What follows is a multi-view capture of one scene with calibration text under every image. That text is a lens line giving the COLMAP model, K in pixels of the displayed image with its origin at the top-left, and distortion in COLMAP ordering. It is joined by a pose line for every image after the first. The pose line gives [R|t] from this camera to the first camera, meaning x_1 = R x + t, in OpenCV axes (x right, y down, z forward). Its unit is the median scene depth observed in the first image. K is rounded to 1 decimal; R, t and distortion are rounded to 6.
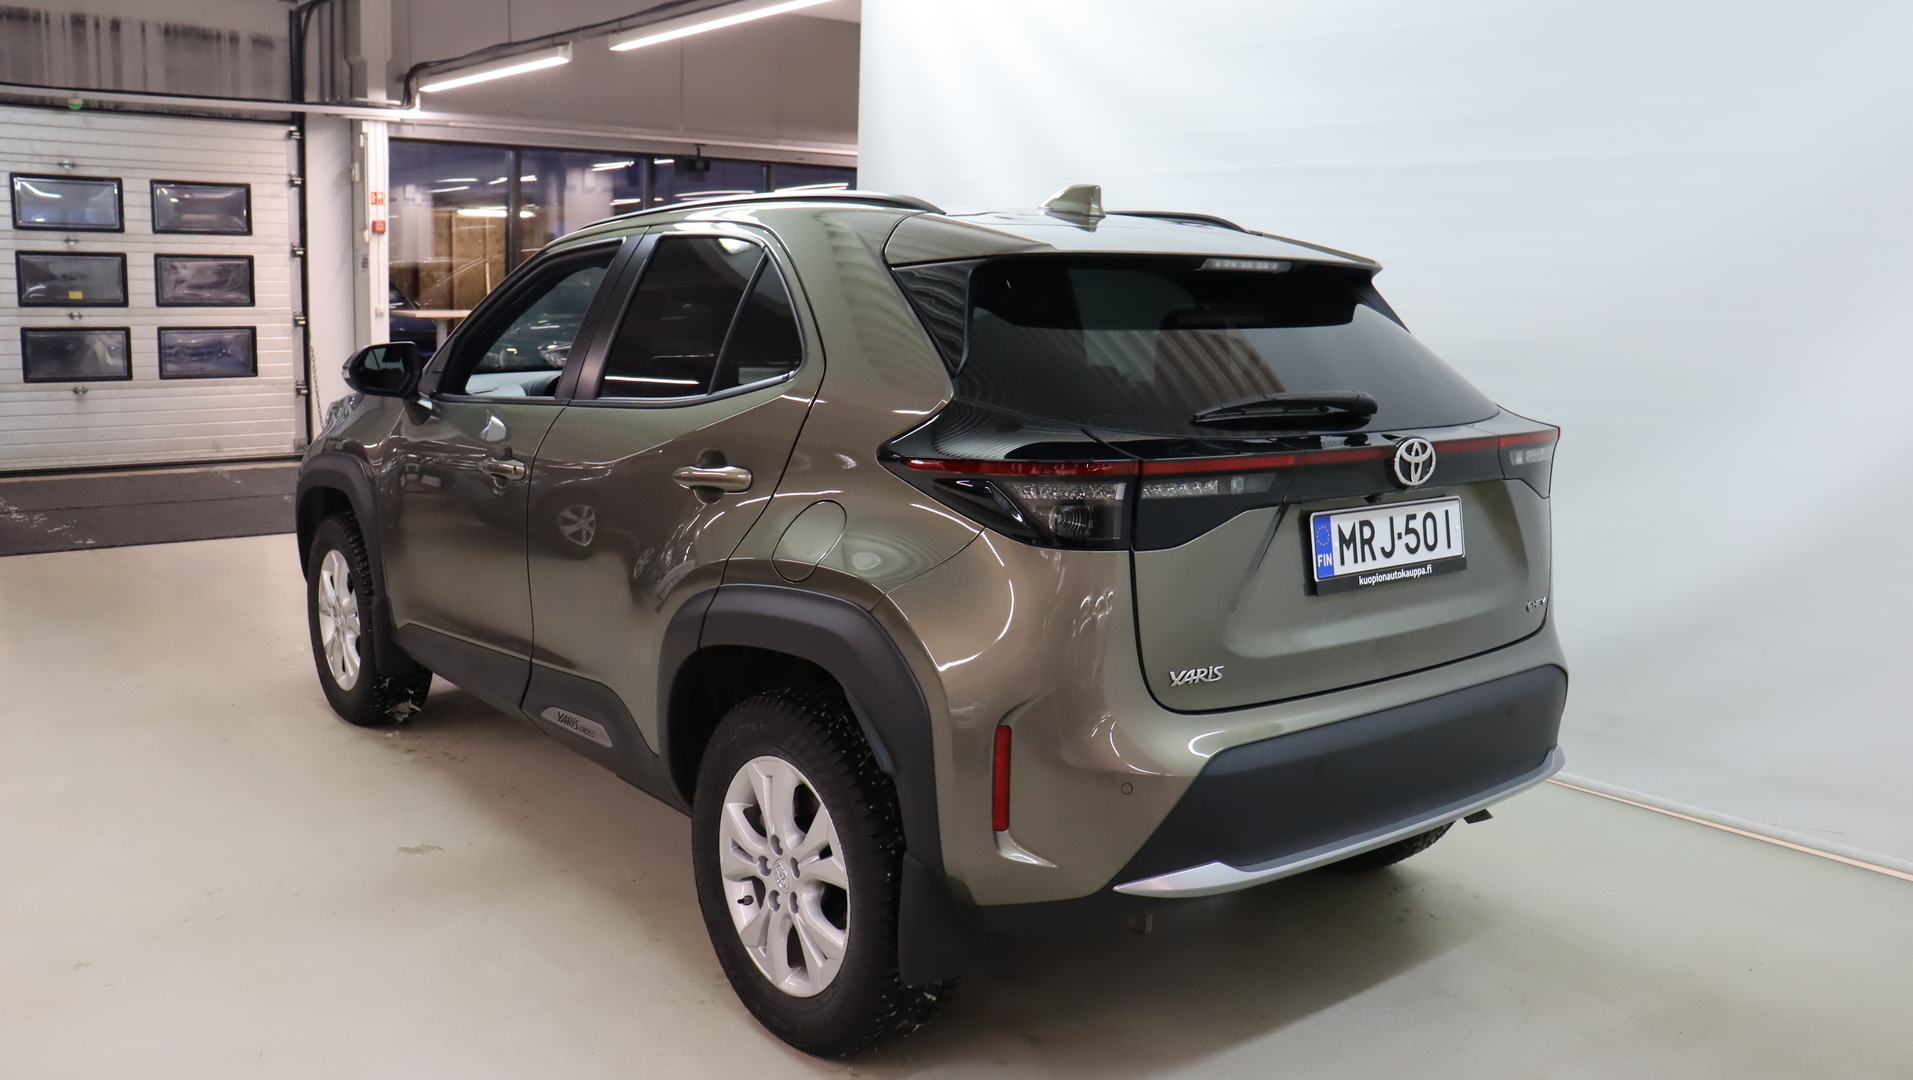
lens RADIAL K [[1546.8, 0, 960.0], [0, 1546.8, 527.7], [0, 0, 1]] dist [-0.146433, 0.089668]
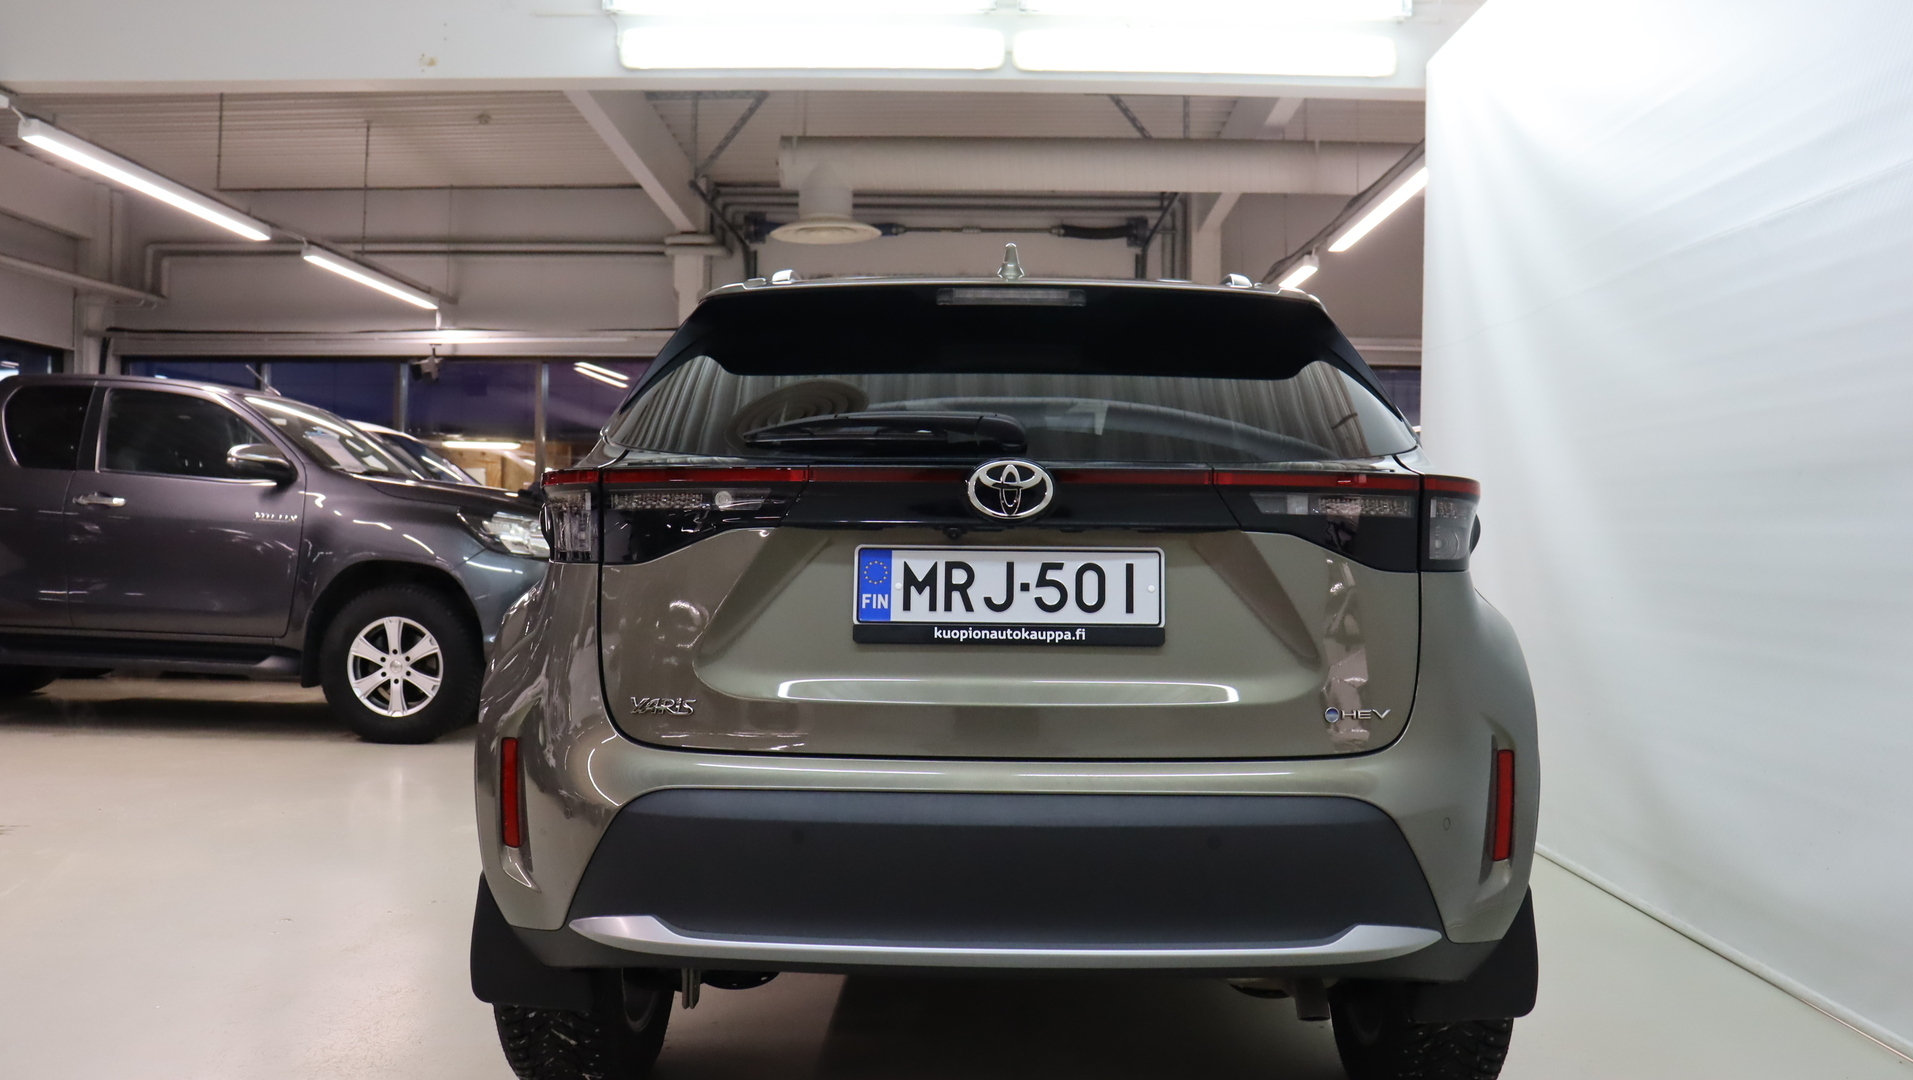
lens RADIAL K [[1546.8, 0, 960.0], [0, 1546.8, 527.7], [0, 0, 1]] dist [-0.146433, 0.089668]
pose [[0.775126, -0.015235, -0.631623, 0.785477], [-0.096395, 0.985154, -0.142058, 0.094412], [0.624410, 0.170998, 0.762150, 0.364498]]
